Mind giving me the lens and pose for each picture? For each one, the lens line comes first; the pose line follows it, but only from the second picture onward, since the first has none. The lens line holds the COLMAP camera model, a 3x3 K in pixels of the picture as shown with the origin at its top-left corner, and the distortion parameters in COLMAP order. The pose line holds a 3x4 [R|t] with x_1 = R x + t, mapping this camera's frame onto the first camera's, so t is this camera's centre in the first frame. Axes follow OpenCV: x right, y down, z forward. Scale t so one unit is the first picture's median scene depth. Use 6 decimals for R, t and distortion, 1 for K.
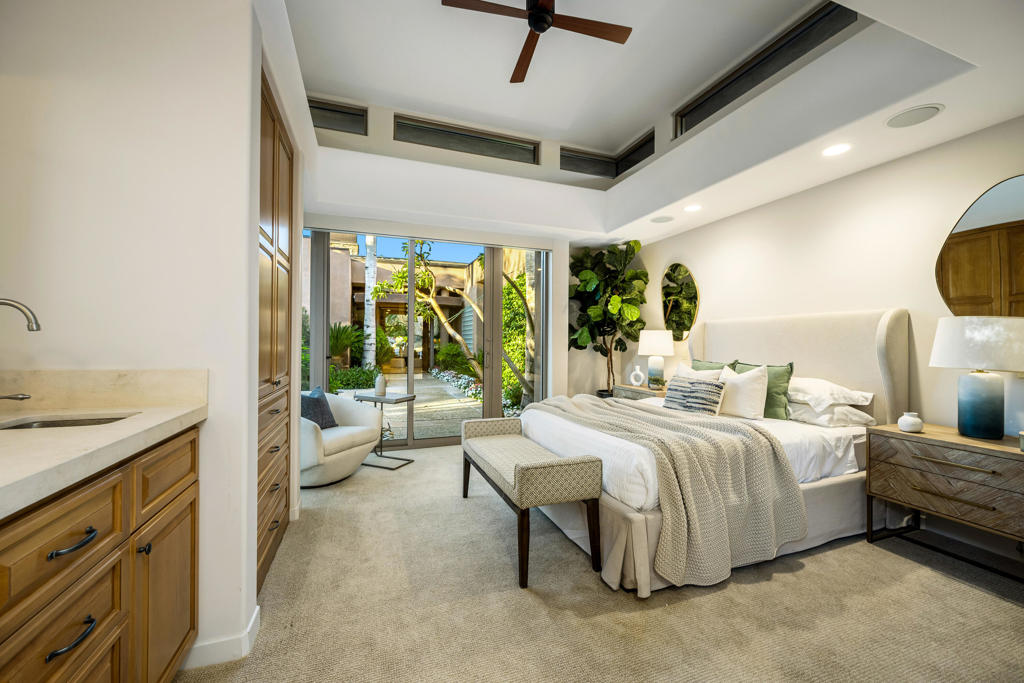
lens RADIAL K [[402.3, 0, 515.2], [0, 402.3, 337.9], [0, 0, 1]] dist [-0.000207, -0.000187]
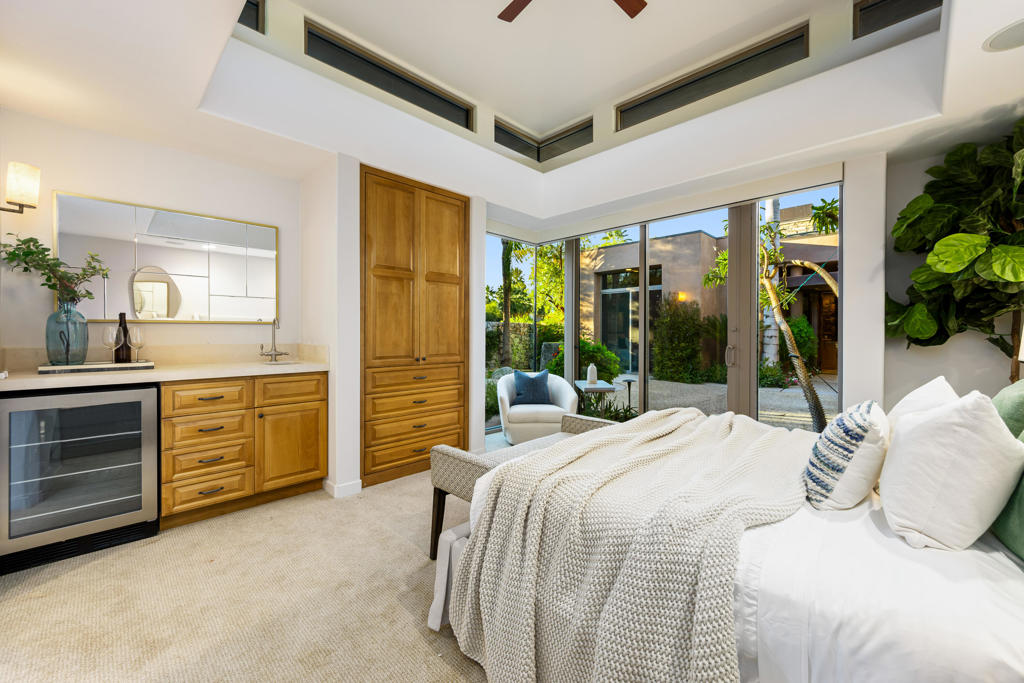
lens RADIAL K [[402.3, 0, 515.2], [0, 402.3, 337.9], [0, 0, 1]] dist [-0.000207, -0.000187]
pose [[0.417326, -0.000854, -0.908757, 0.459670], [0.015969, 0.999852, 0.006394, 0.008371], [0.908617, -0.017180, 0.417278, 0.314842]]
